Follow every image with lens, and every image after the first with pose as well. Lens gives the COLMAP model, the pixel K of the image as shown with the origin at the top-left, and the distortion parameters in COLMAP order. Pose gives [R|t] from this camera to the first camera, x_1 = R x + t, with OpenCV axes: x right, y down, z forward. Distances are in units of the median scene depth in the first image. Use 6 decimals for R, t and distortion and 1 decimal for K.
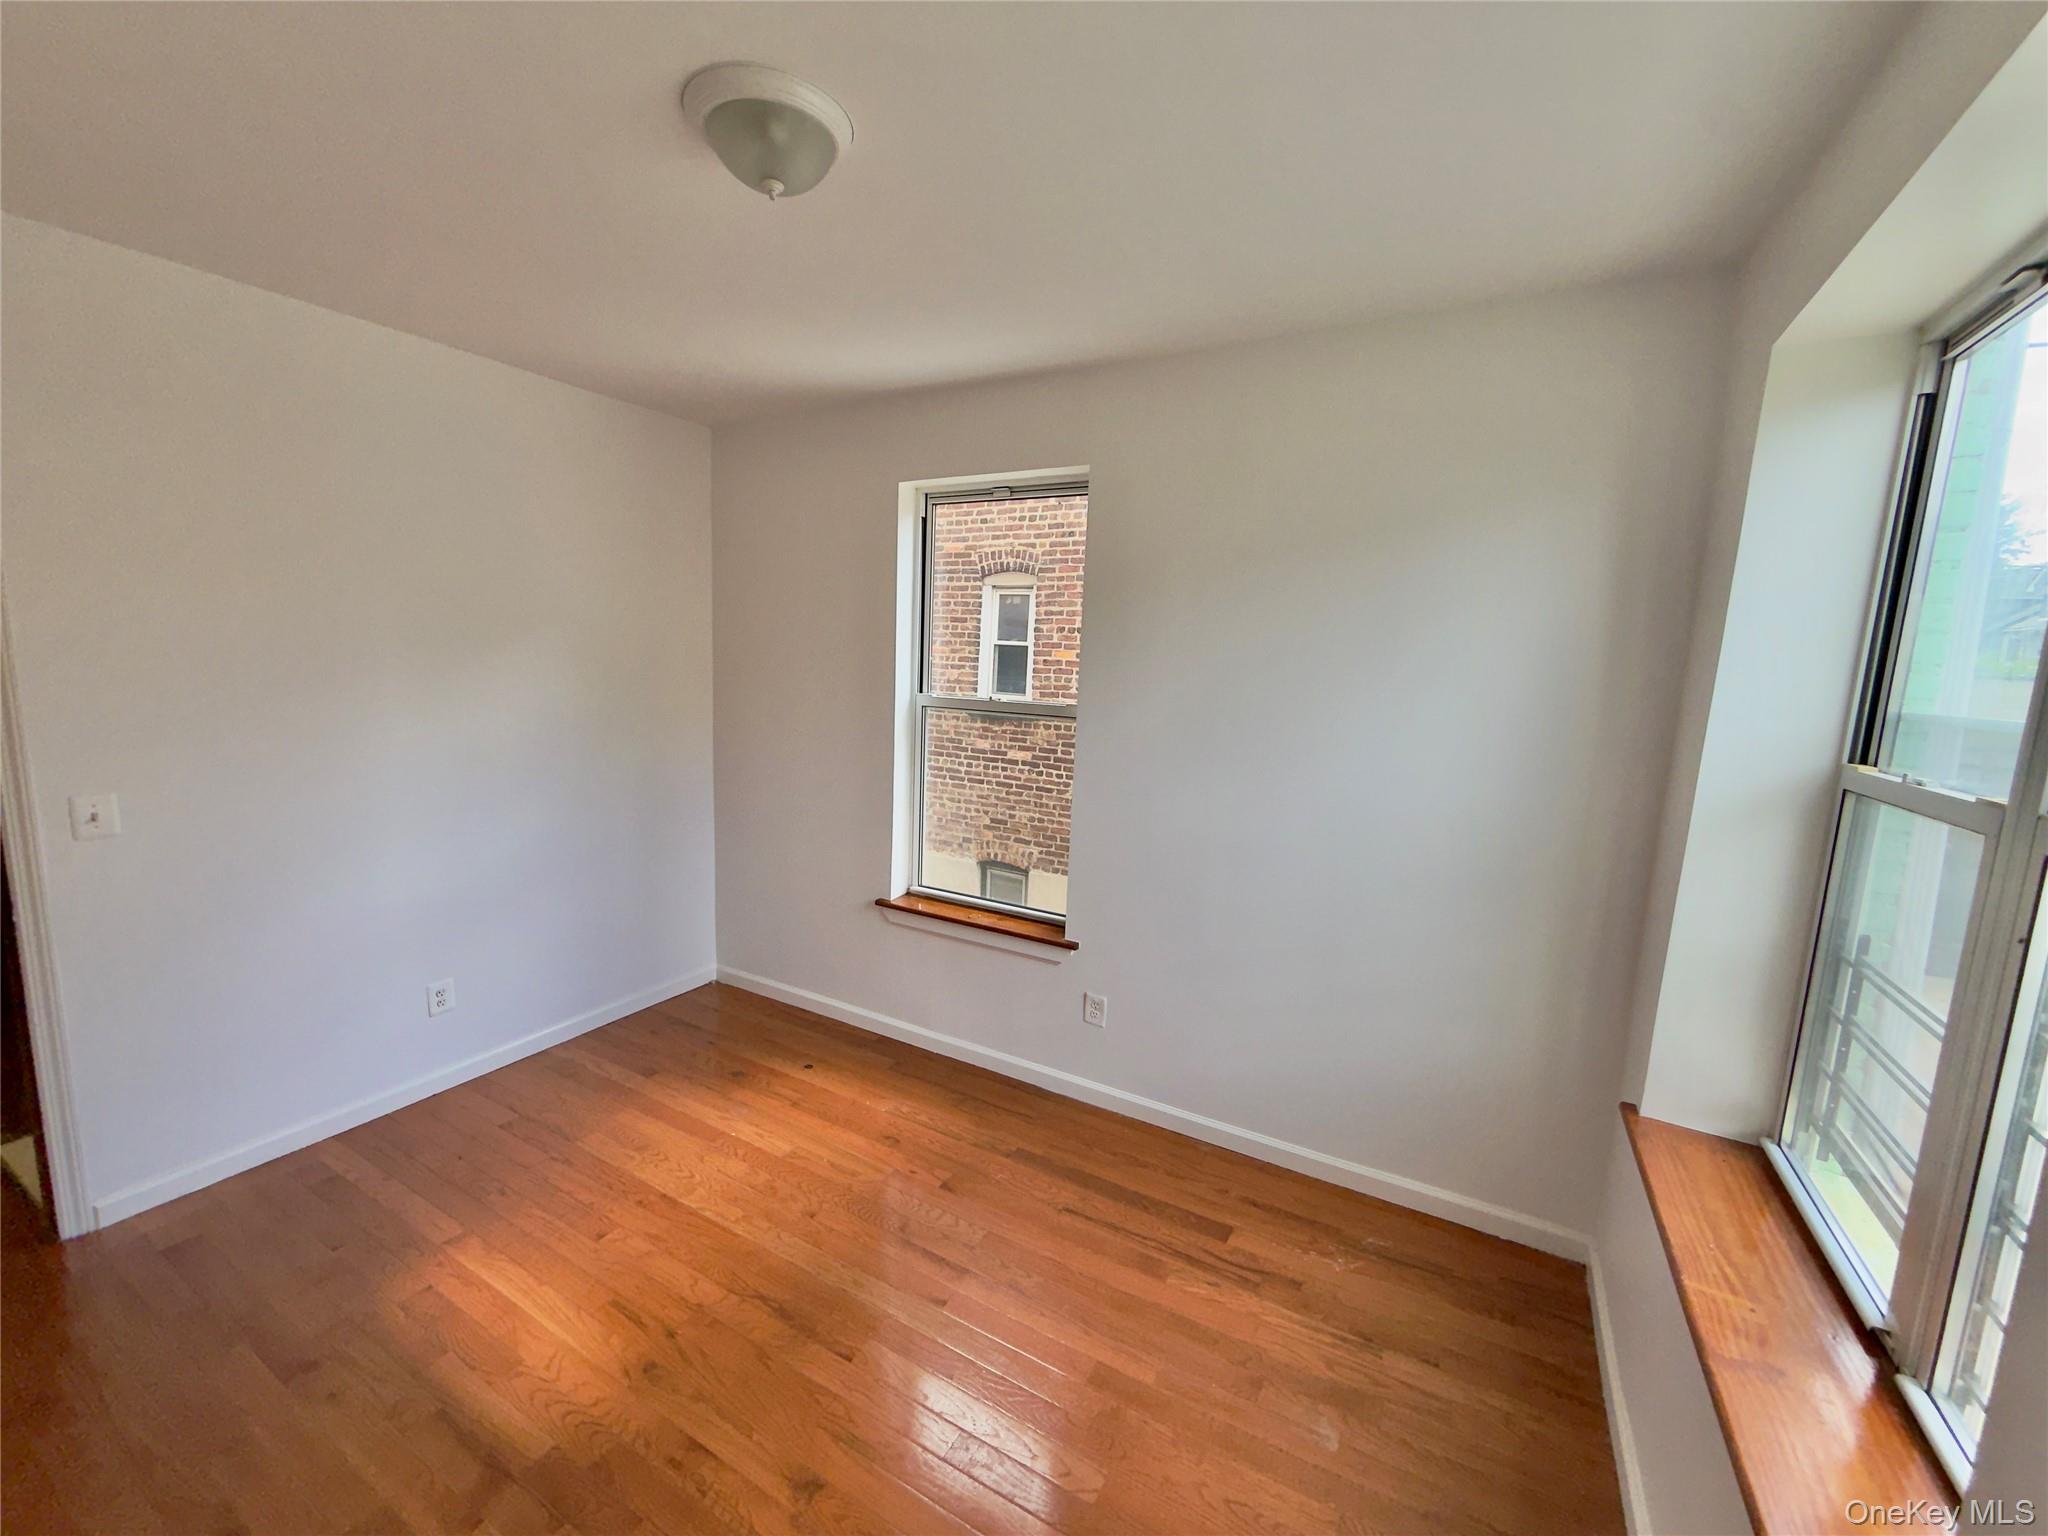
lens RADIAL K [[815.7, 0, 1022.2], [0, 815.7, 787.2], [0, 0, 1]] dist [-0.000627, -0.000636]
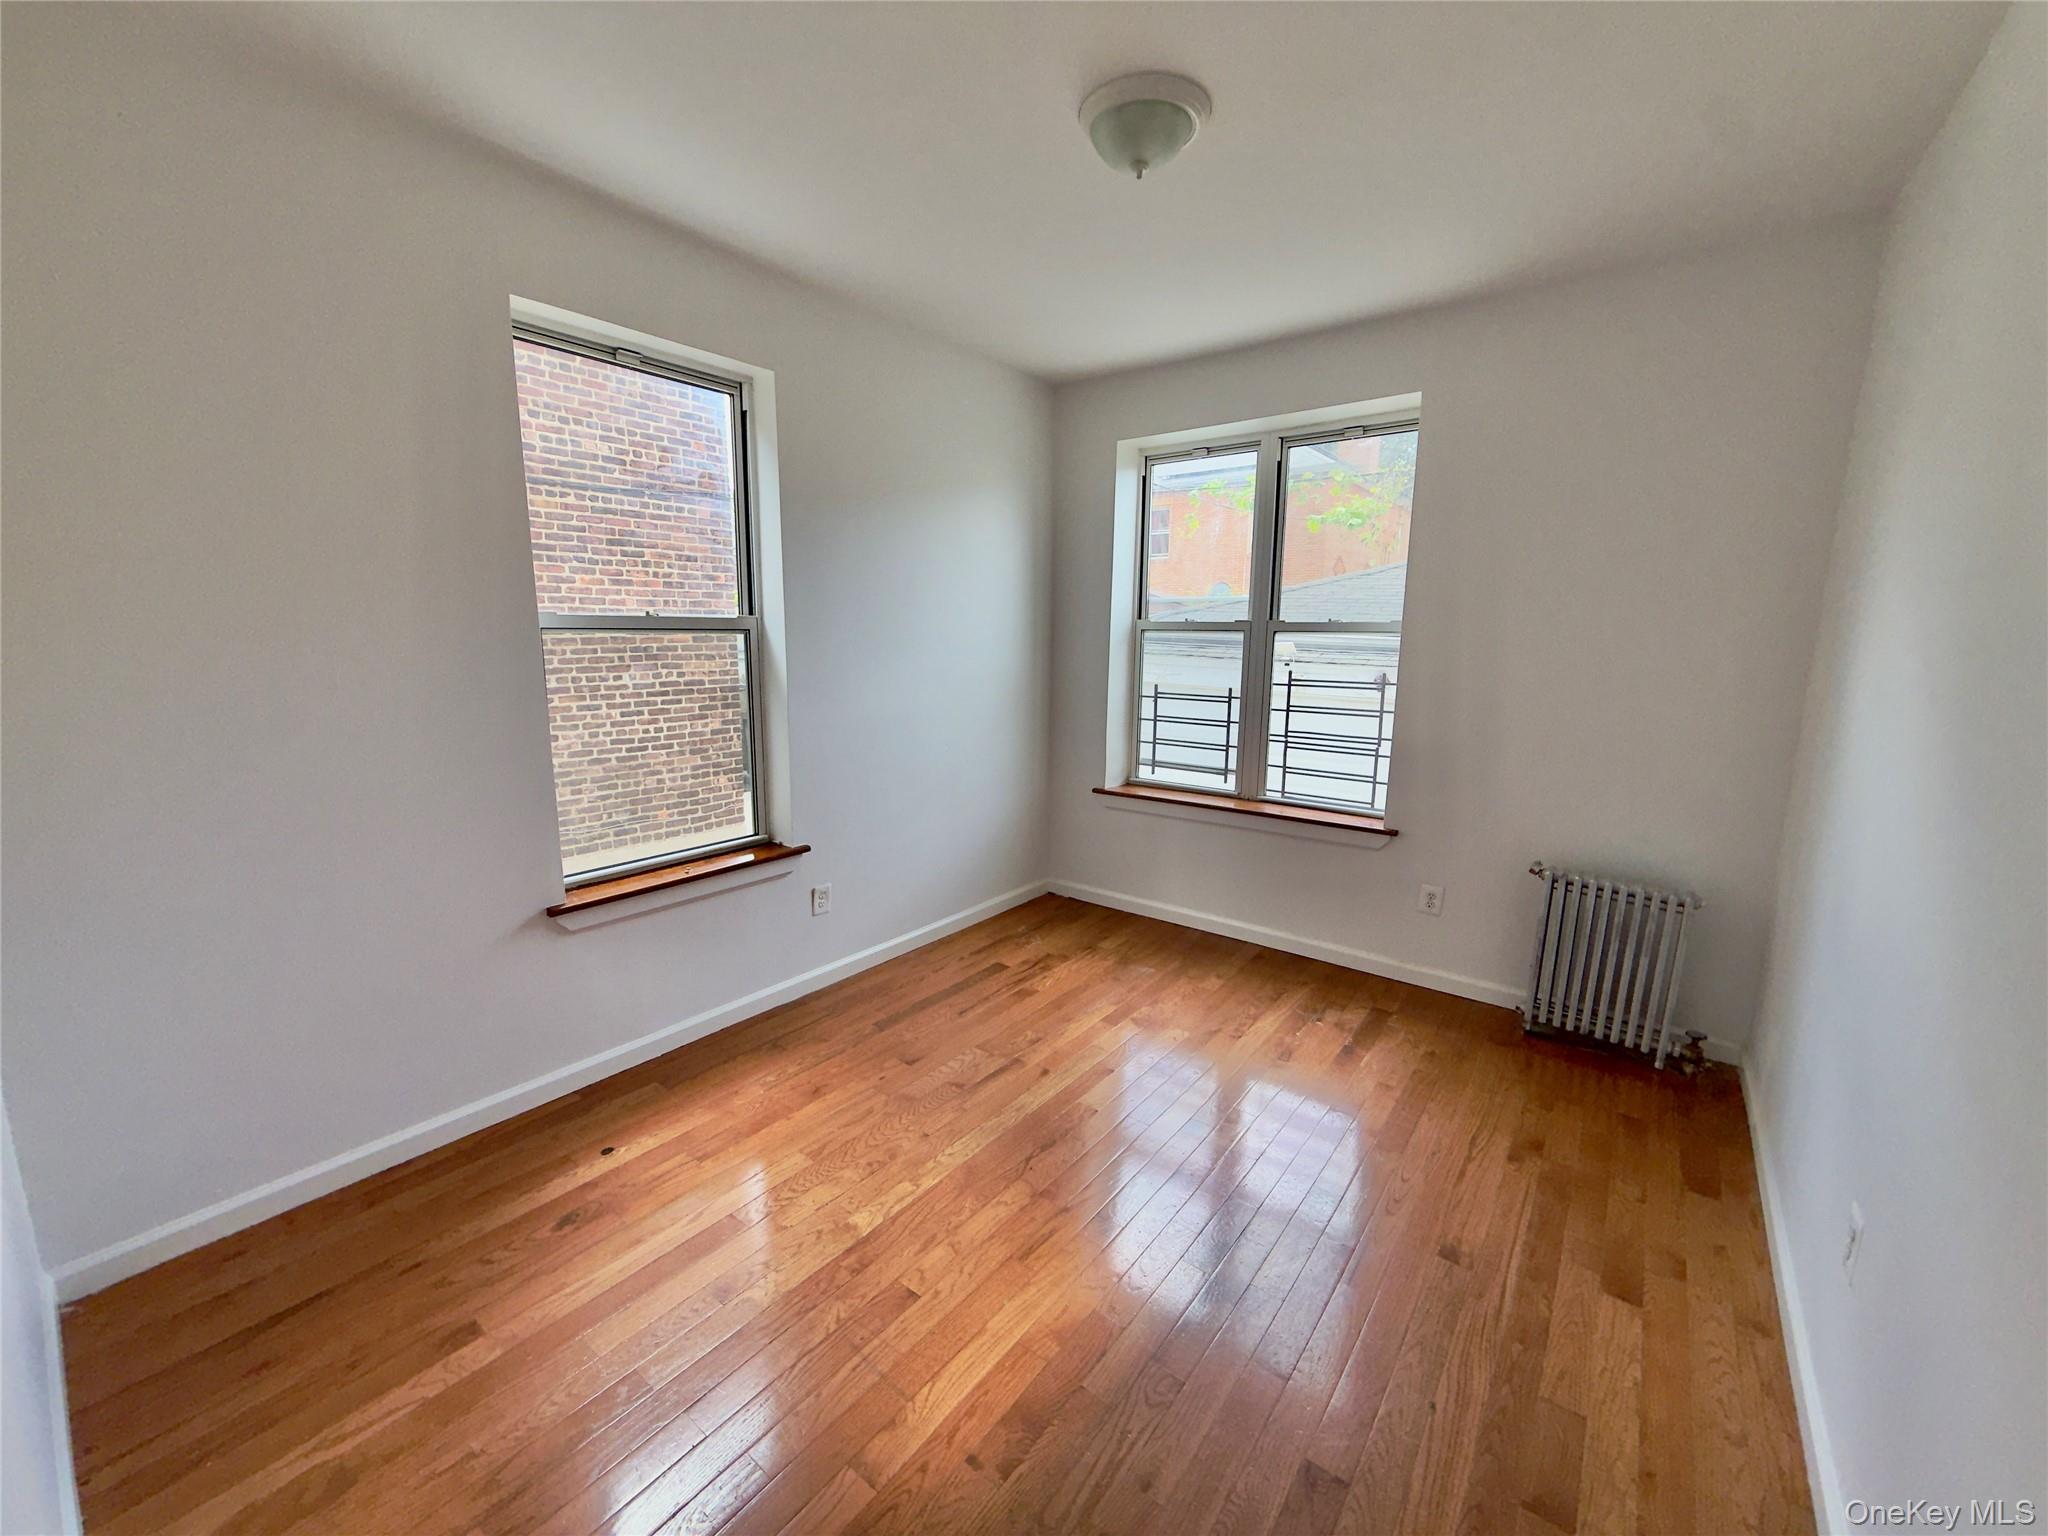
lens RADIAL K [[815.7, 0, 1025.9], [0, 815.7, 784.3], [0, 0, 1]] dist [-0.000627, -0.000636]
pose [[0.122380, -0.219672, 0.967867, -0.990435], [0.130748, 0.970267, 0.203684, -0.069836], [-0.983833, 0.101620, 0.147463, 0.612434]]
